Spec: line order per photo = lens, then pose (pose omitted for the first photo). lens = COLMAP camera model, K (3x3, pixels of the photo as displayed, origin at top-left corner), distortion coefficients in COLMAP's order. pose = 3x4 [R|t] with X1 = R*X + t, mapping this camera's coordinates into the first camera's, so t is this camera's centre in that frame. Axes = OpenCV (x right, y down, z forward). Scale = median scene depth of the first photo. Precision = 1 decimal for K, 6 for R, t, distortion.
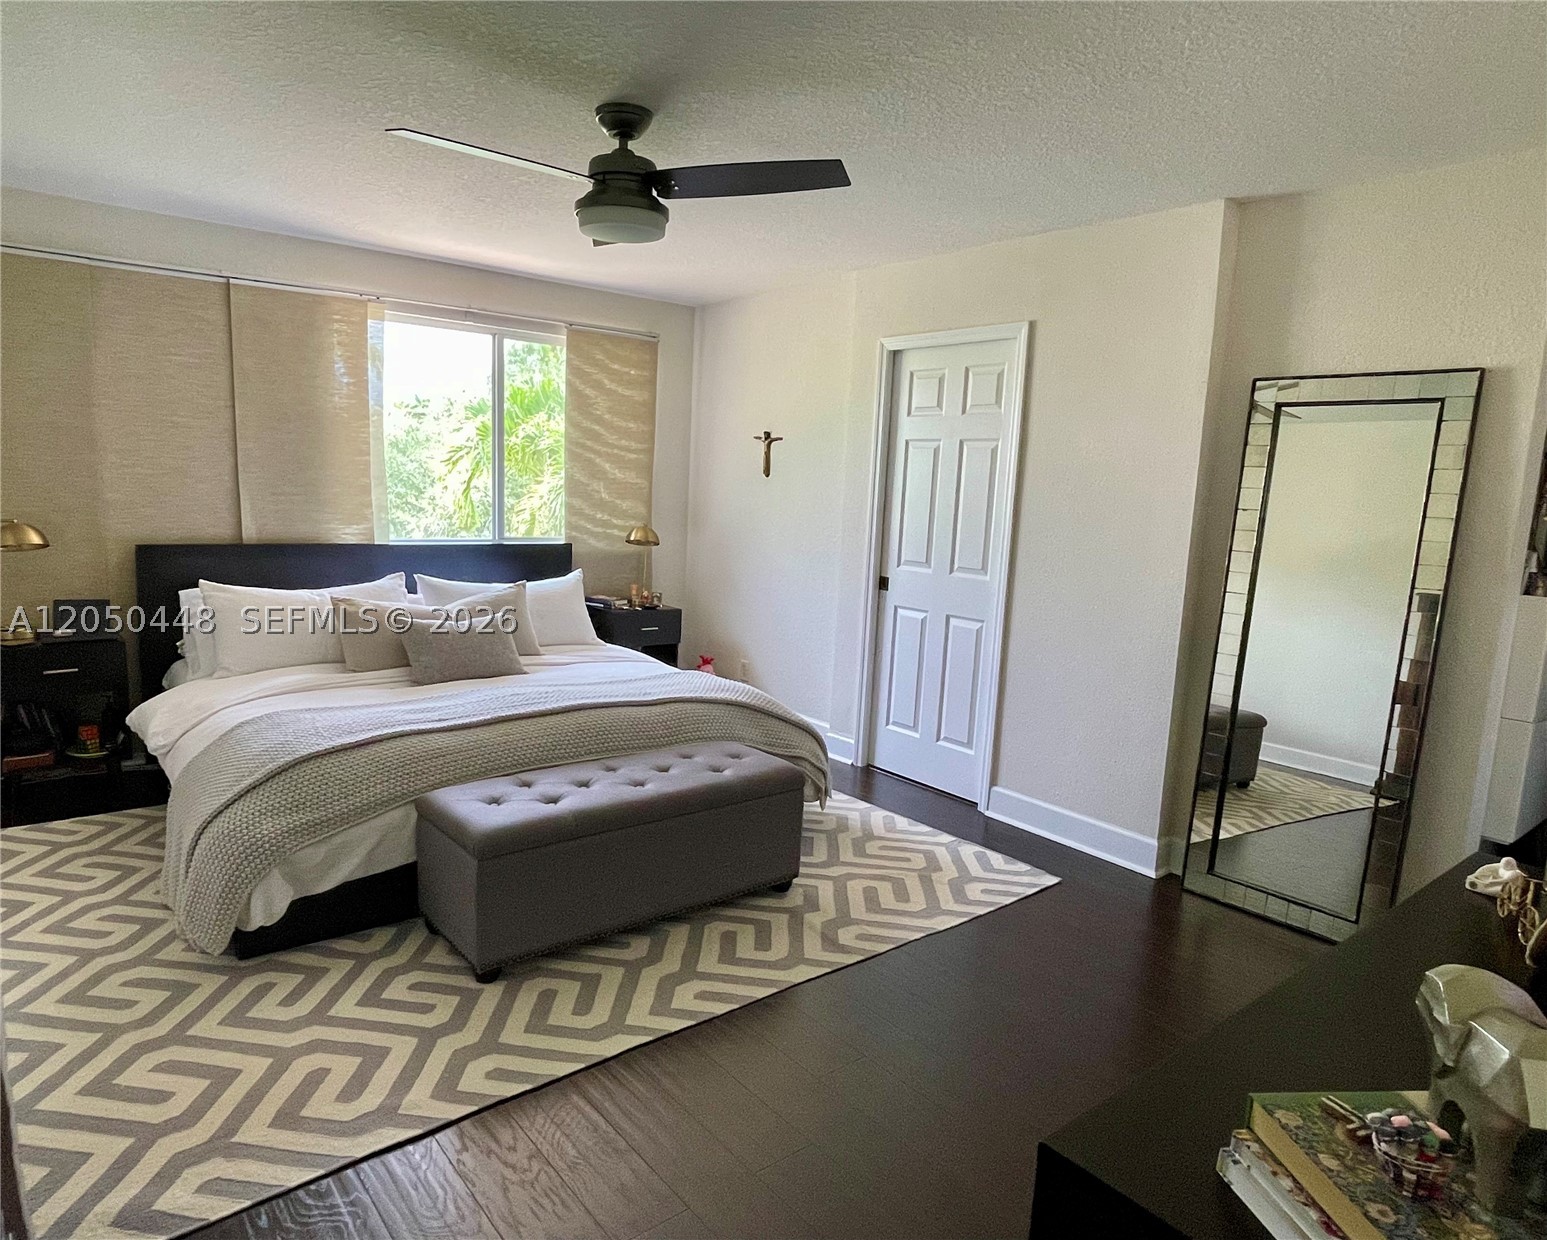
lens RADIAL K [[956.7, 0, 740.0], [0, 956.7, 622.9], [0, 0, 1]] dist [0.002943, -0.000249]
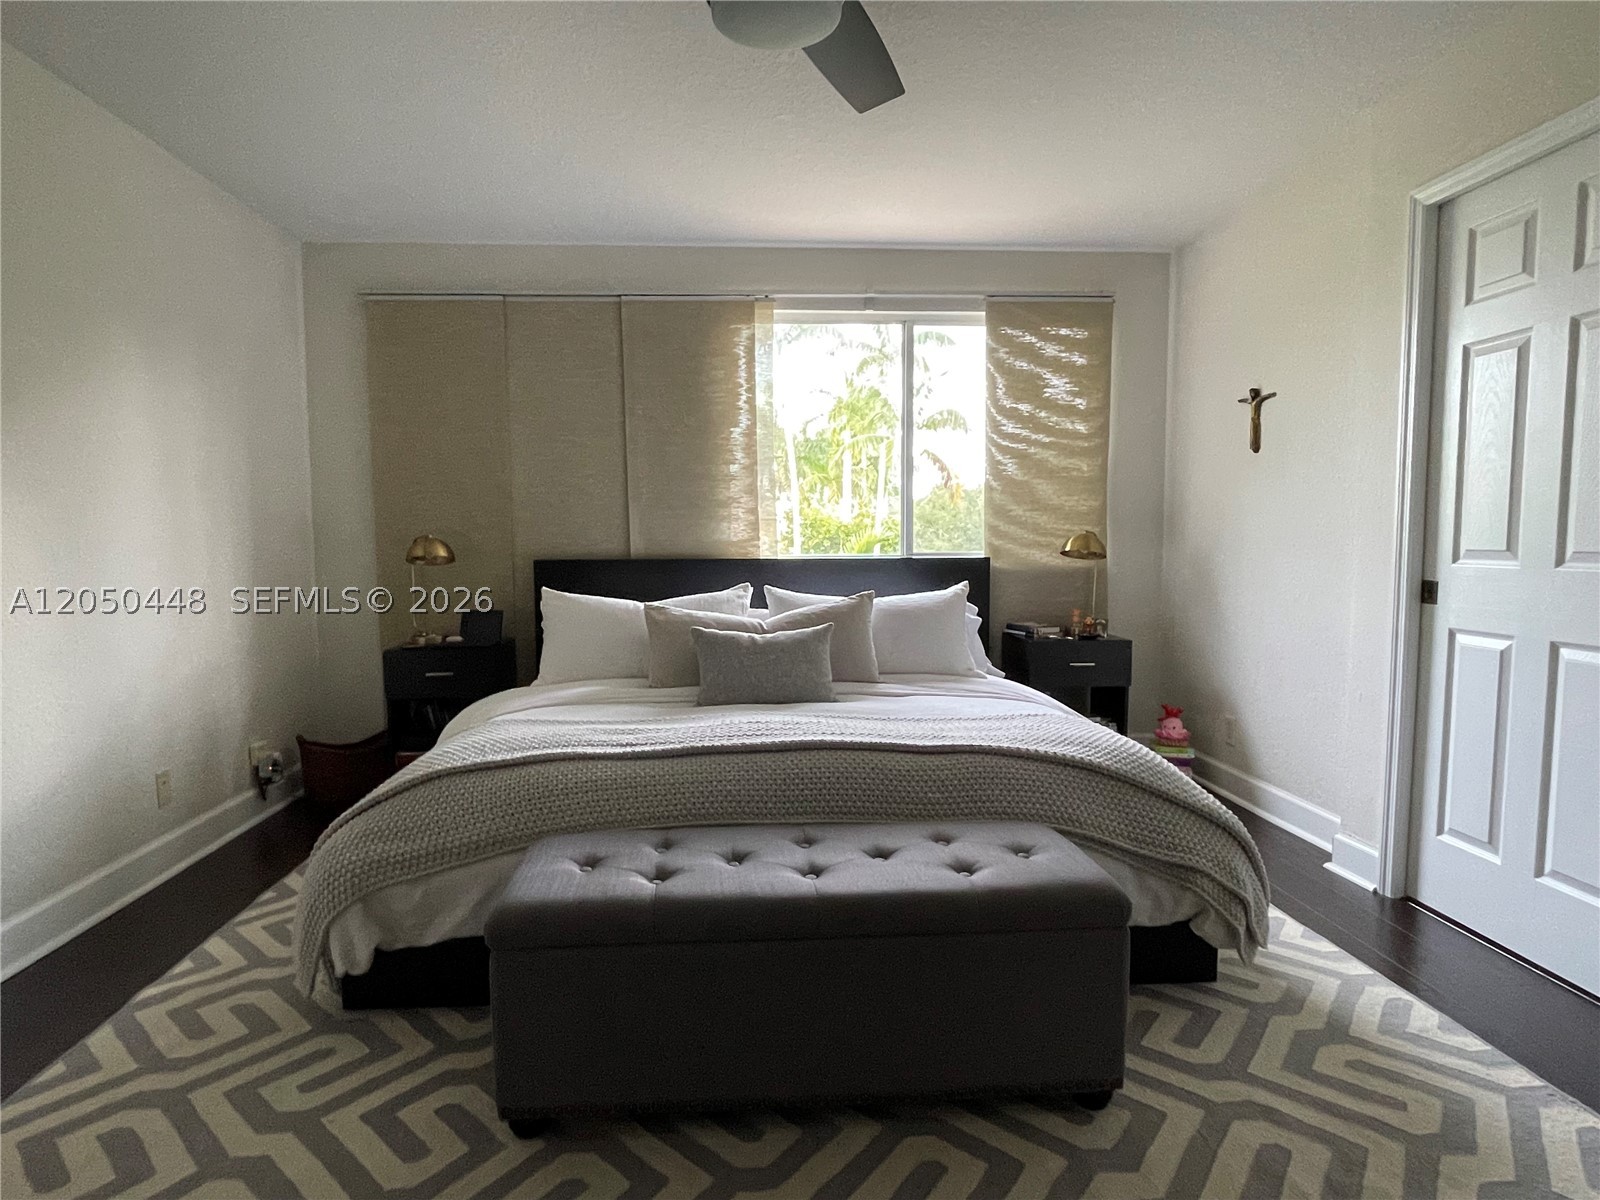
lens RADIAL K [[899.0, 0, 796.6], [0, 899.0, 609.5], [0, 0, 1]] dist [0.000429, -0.002101]
pose [[0.824285, -0.003557, -0.566164, 0.156150], [-0.042153, 0.996819, -0.067633, 0.026319], [0.564603, 0.079615, 0.821514, 0.348697]]
